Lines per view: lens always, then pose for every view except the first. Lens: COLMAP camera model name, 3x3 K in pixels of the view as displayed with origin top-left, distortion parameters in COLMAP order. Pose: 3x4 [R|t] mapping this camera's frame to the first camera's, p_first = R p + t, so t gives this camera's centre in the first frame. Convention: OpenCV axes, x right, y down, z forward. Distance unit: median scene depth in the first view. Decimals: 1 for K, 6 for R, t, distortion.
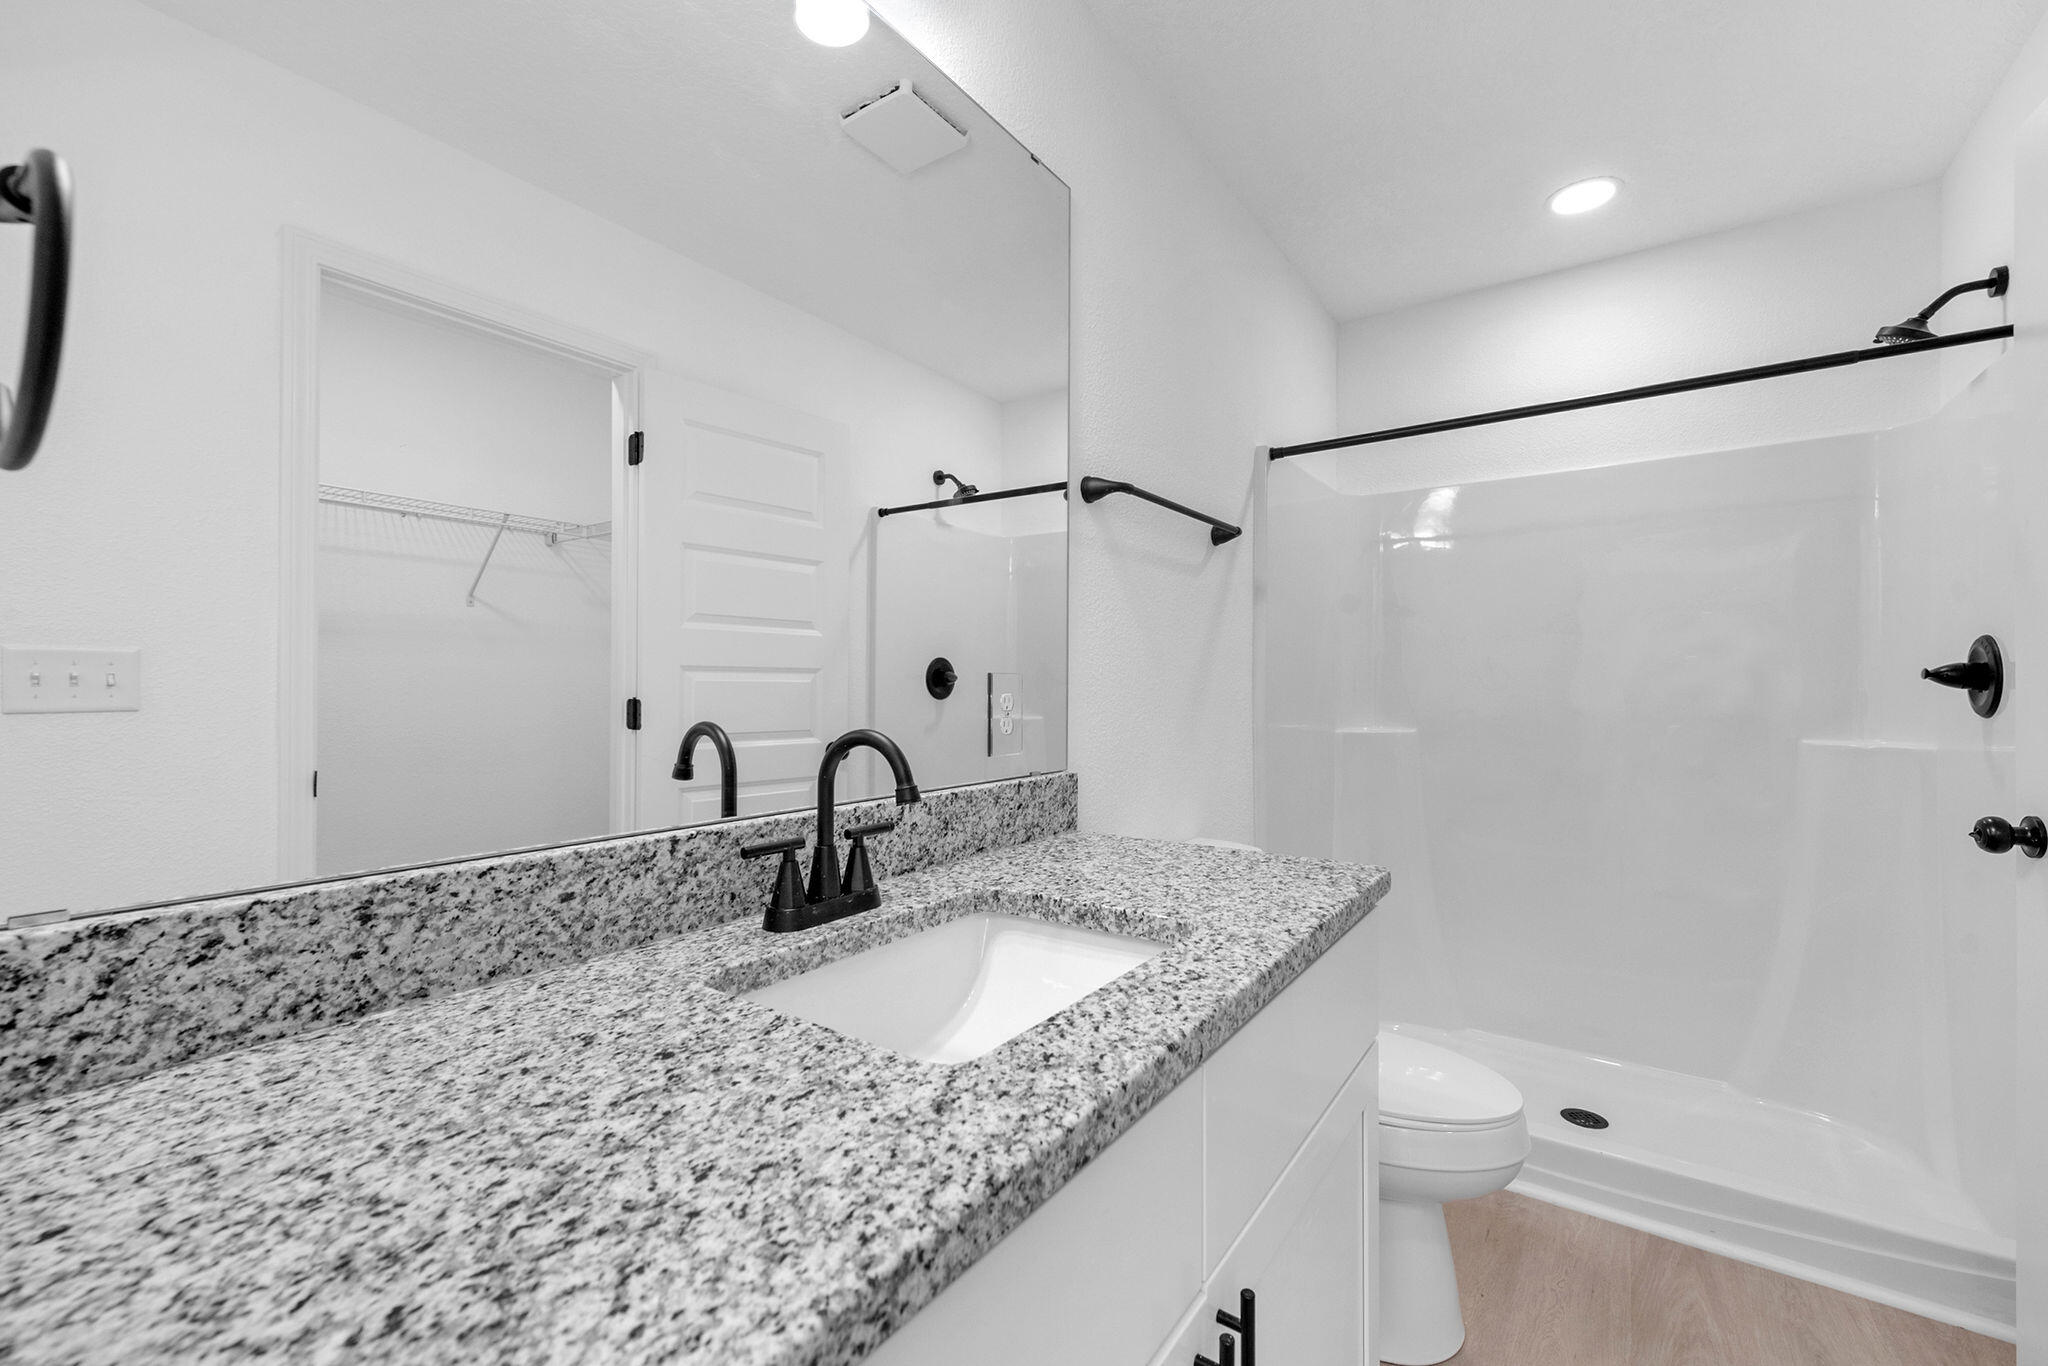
lens RADIAL K [[892.6, 0, 1056.6], [0, 892.6, 688.5], [0, 0, 1]] dist [0.003861, 0.000371]
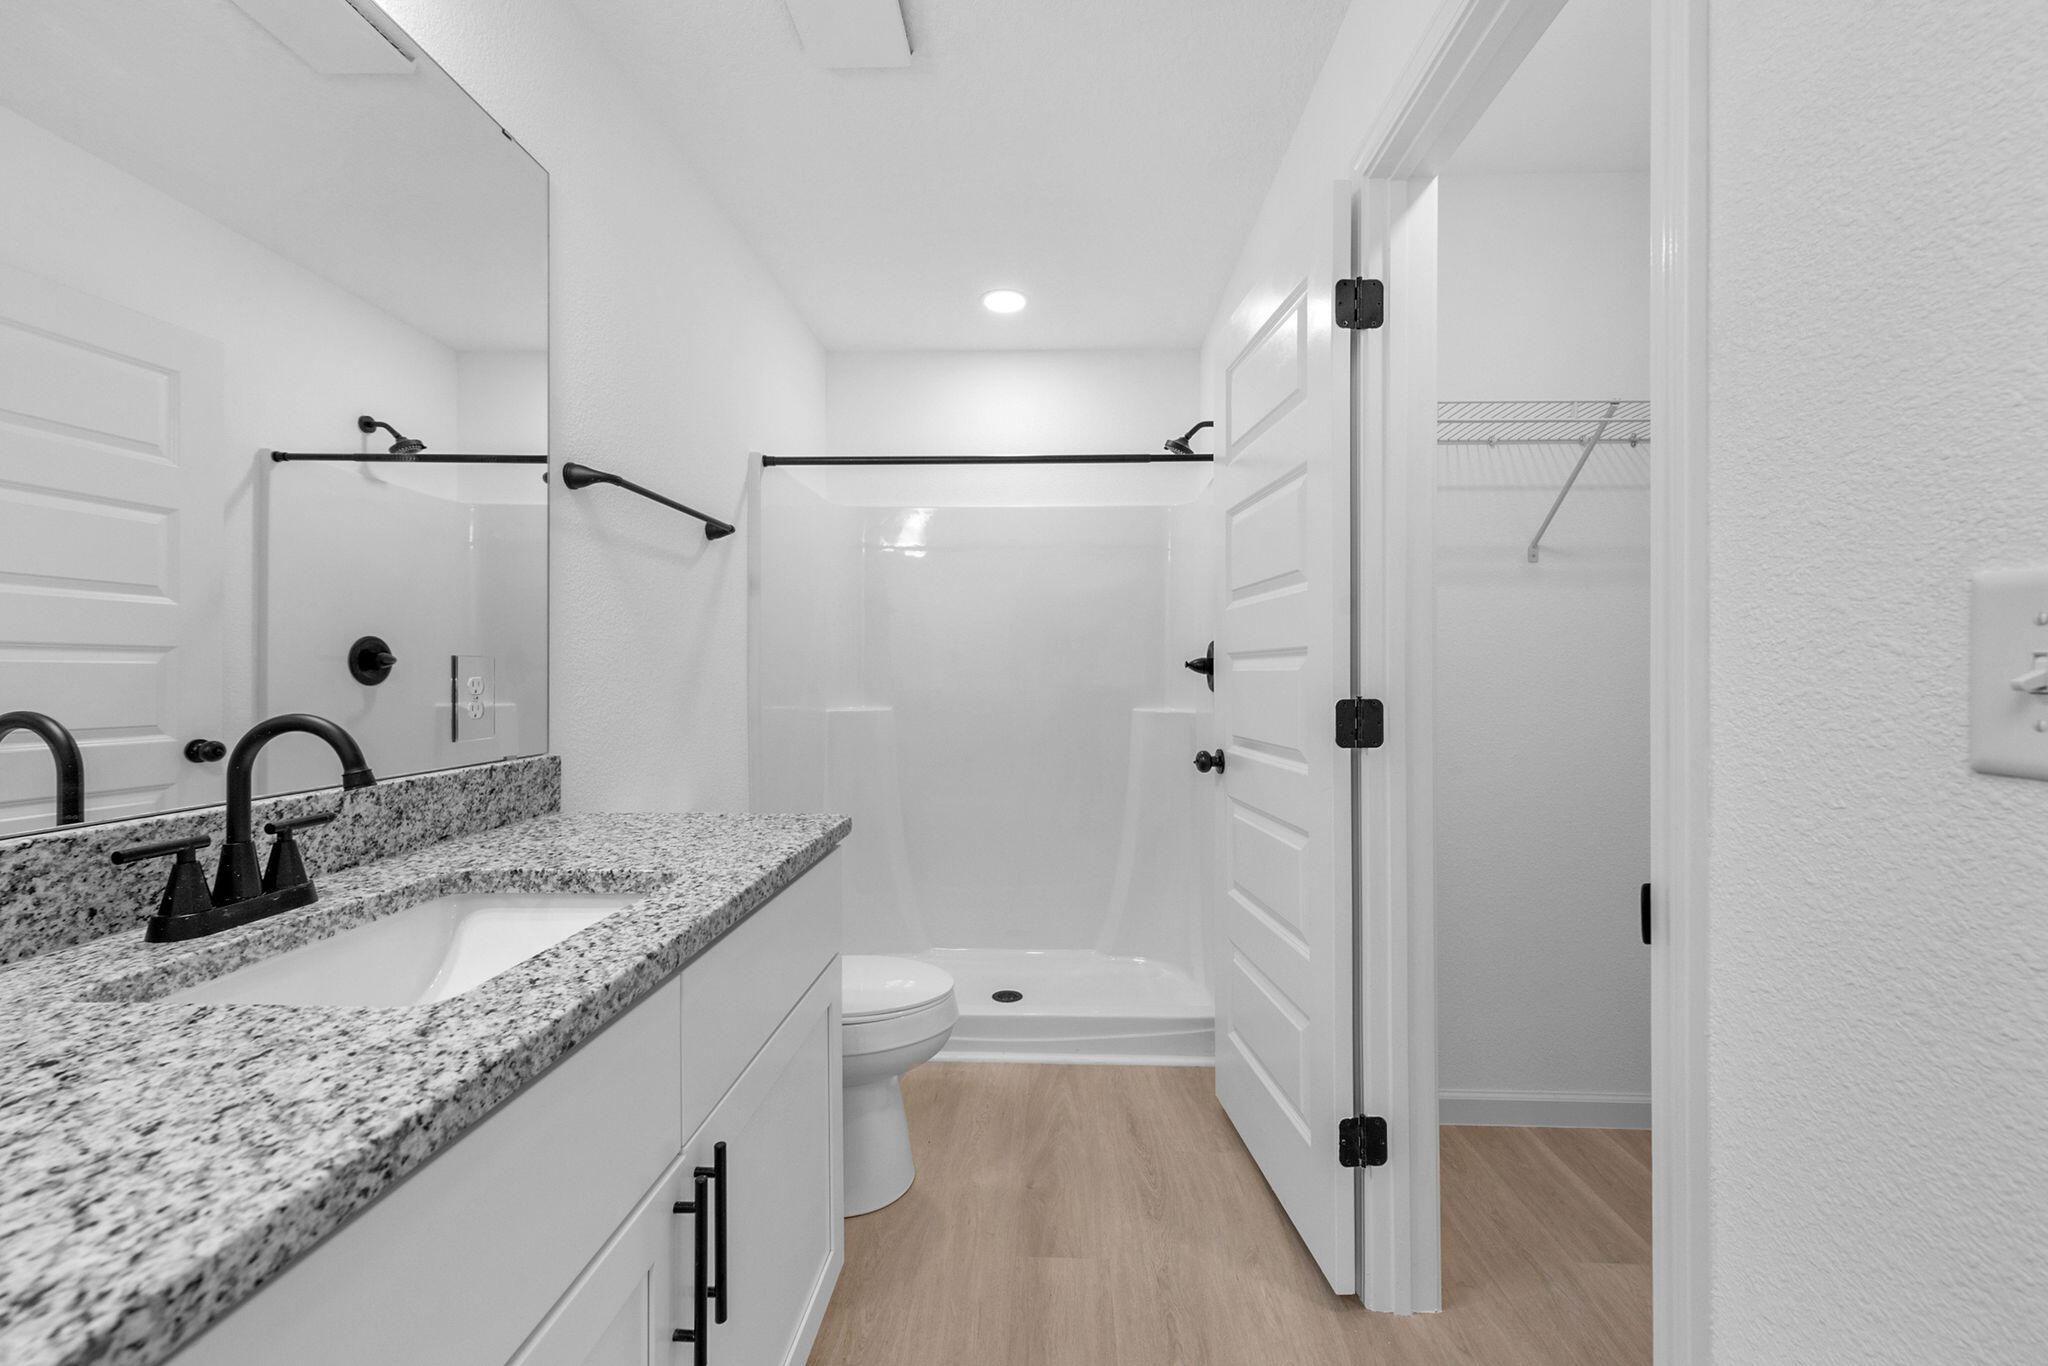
lens RADIAL K [[828.9, 0, 1070.5], [0, 828.9, 682.4], [0, 0, 1]] dist [0.001548, -0.002035]
pose [[0.838376, -0.003499, 0.545081, -0.006606], [-0.002275, 0.999948, 0.009920, 0.001537], [-0.545088, -0.009557, 0.838325, -0.181014]]
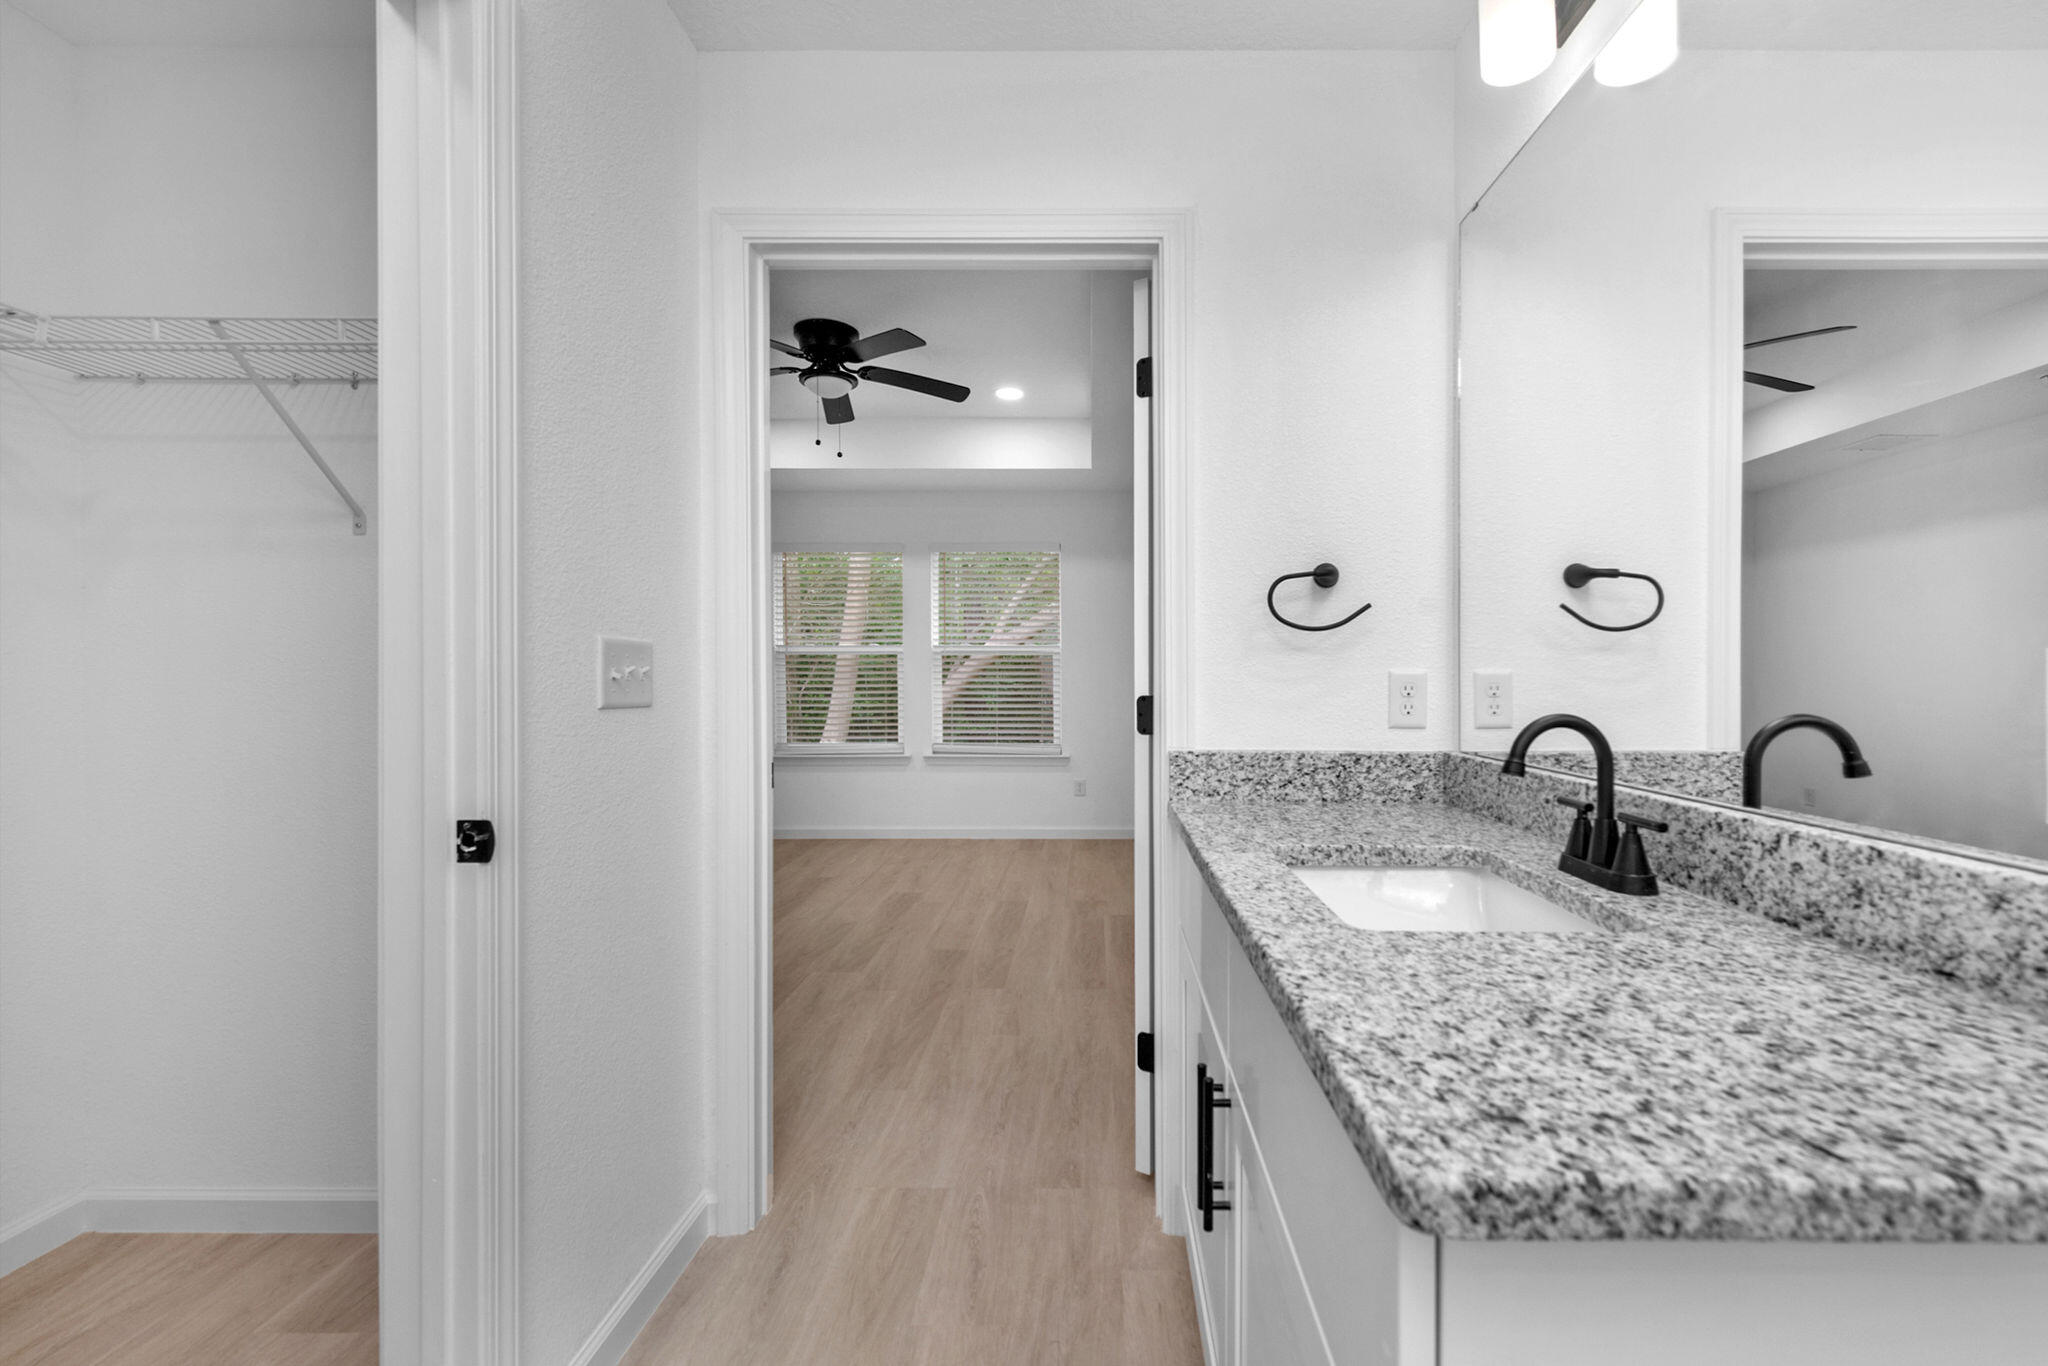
lens RADIAL K [[828.9, 0, 1070.5], [0, 828.9, 682.4], [0, 0, 1]] dist [0.001548, -0.002035]
pose [[-0.859471, 0.008197, -0.511119, 0.903913], [0.004531, 0.999954, 0.008417, -0.007169], [0.511164, 0.004918, -0.859469, 1.658369]]
